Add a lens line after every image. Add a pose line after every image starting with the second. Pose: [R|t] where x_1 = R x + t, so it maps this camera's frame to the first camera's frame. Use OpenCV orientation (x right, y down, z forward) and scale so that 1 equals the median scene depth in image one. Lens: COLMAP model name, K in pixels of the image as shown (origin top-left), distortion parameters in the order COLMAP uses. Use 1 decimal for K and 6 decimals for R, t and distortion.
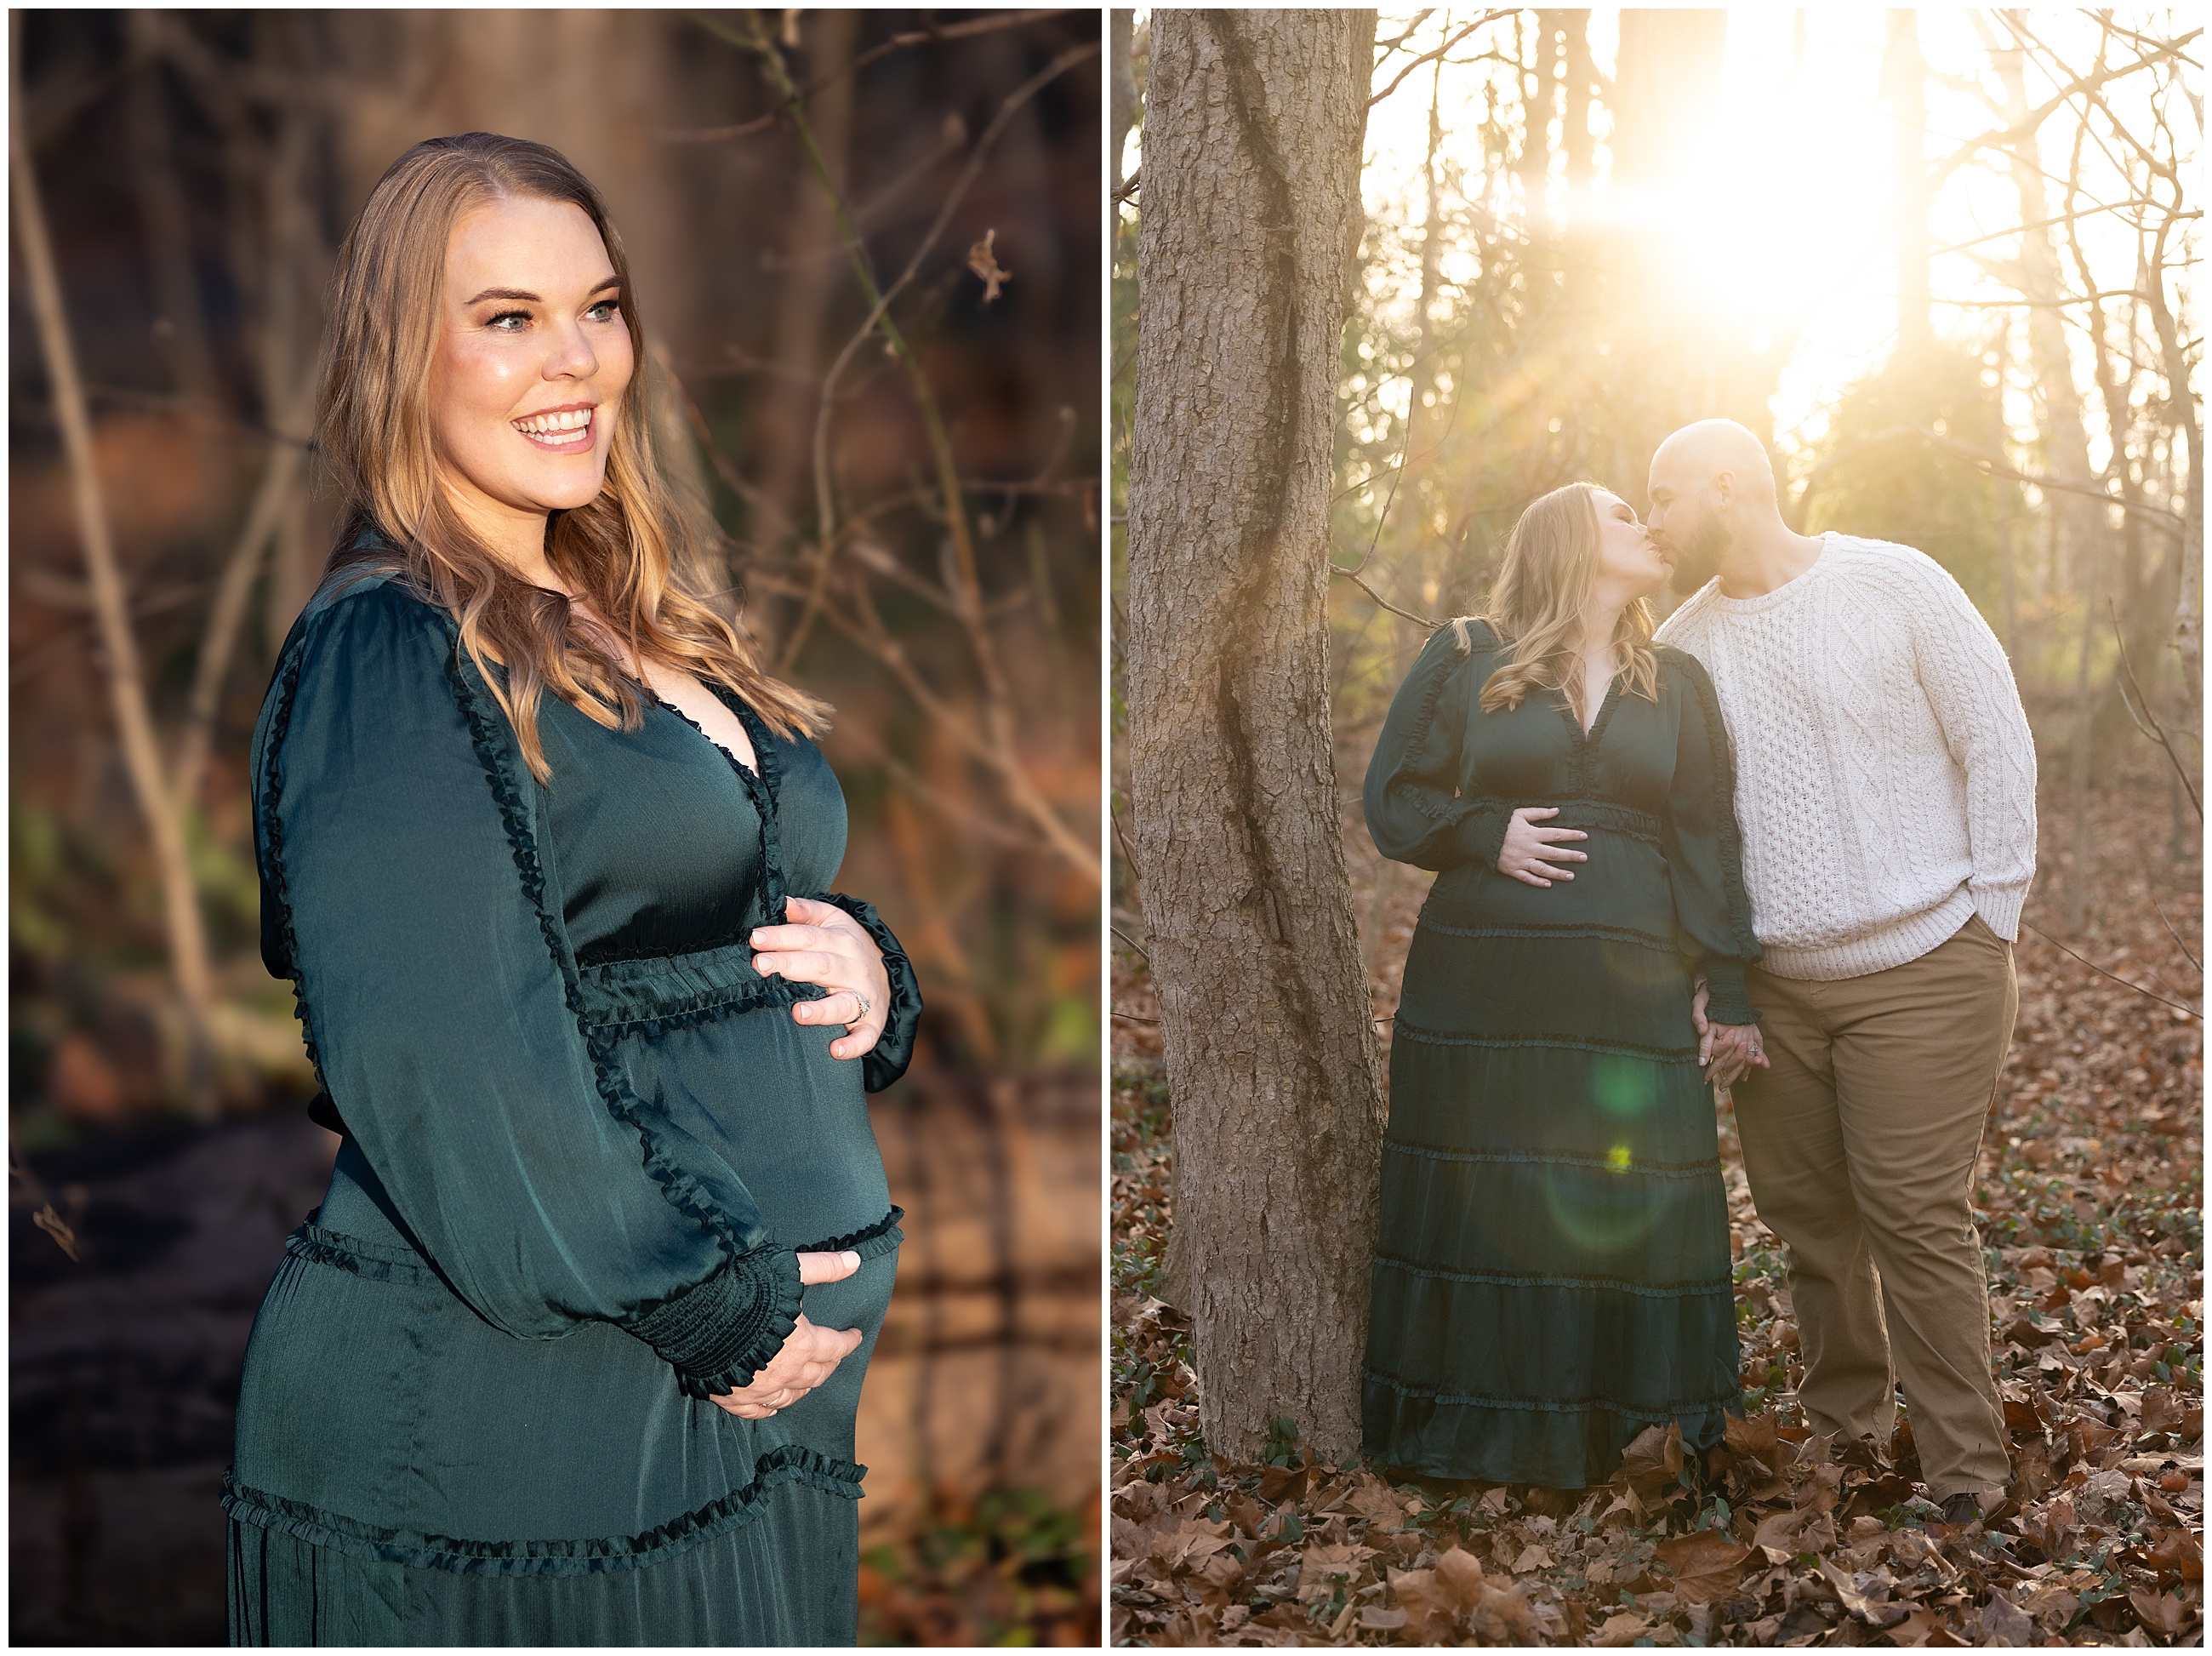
lens RADIAL K [[8029.3, 0, 1134.7], [0, 8029.3, 694.2], [0, 0, 1]] dist [0.592254, 0.000000]
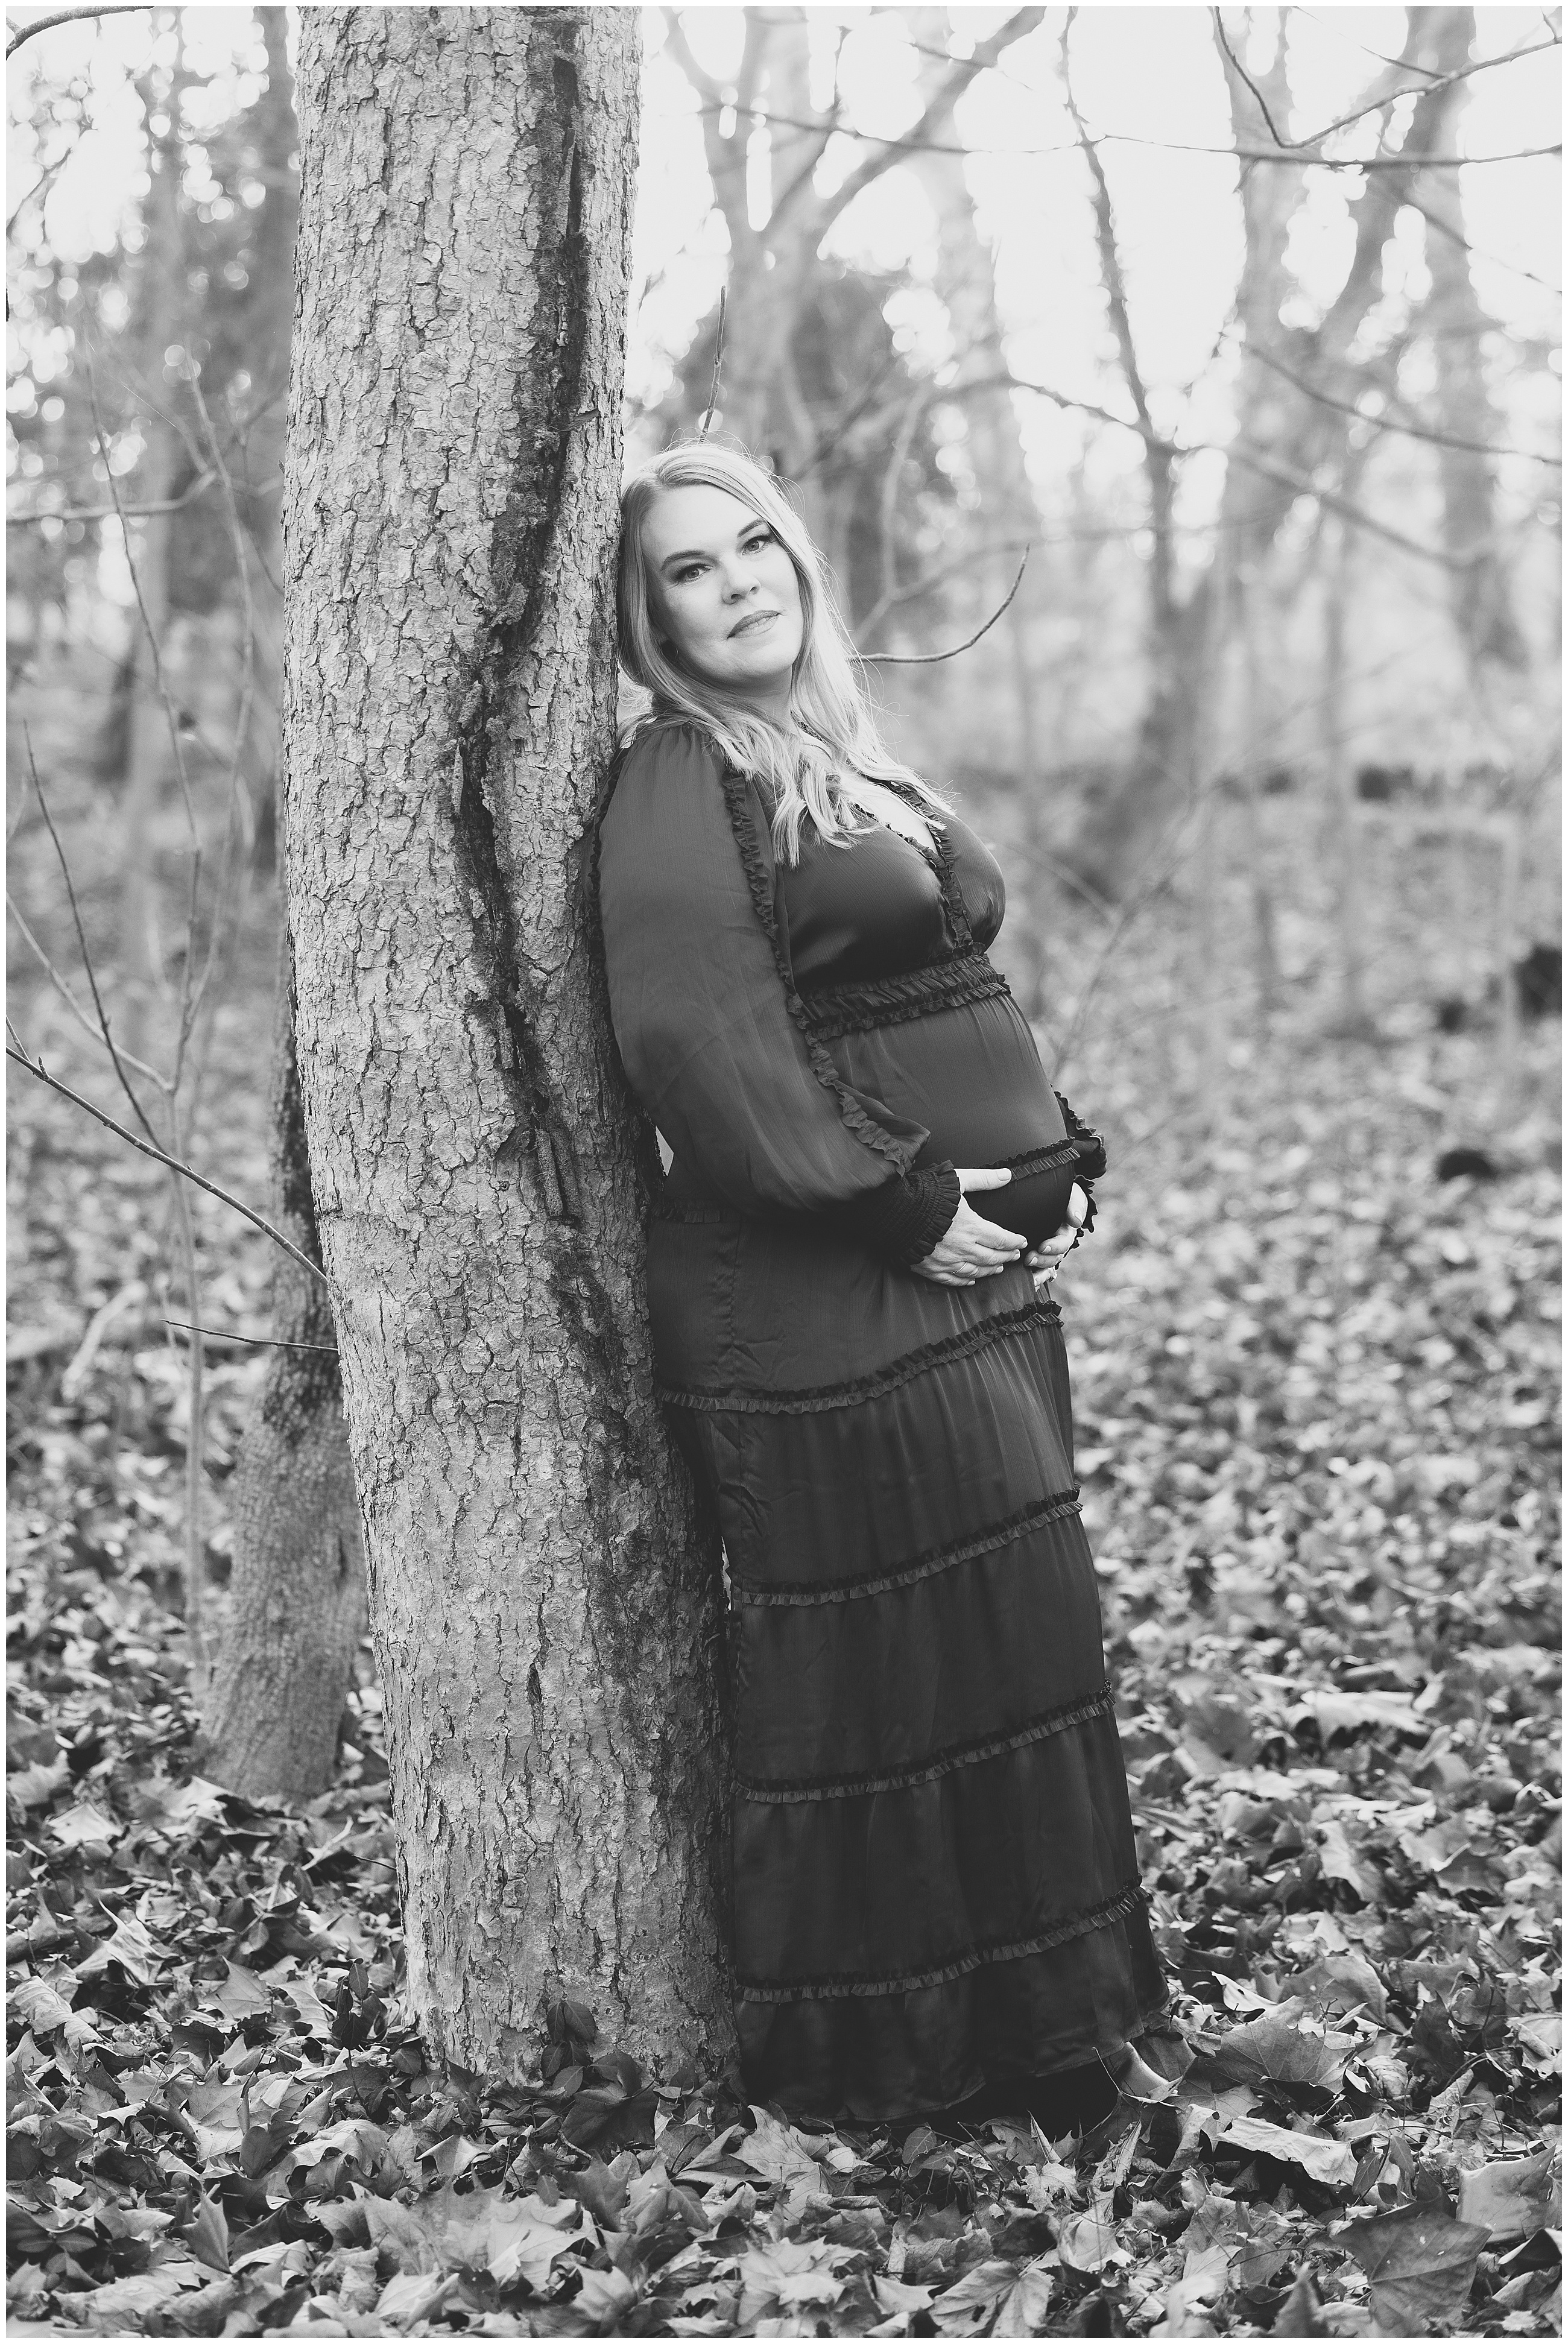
lens RADIAL K [[11241.0, 0, 783.5], [0, 11241.0, 1173.7], [0, 0, 1]] dist [0.090237, 0.000000]
pose [[0.993079, -0.020130, 0.115711, -0.062128], [0.016071, 0.999226, 0.035909, -0.002096], [-0.116344, -0.033801, 0.992634, 0.169116]]
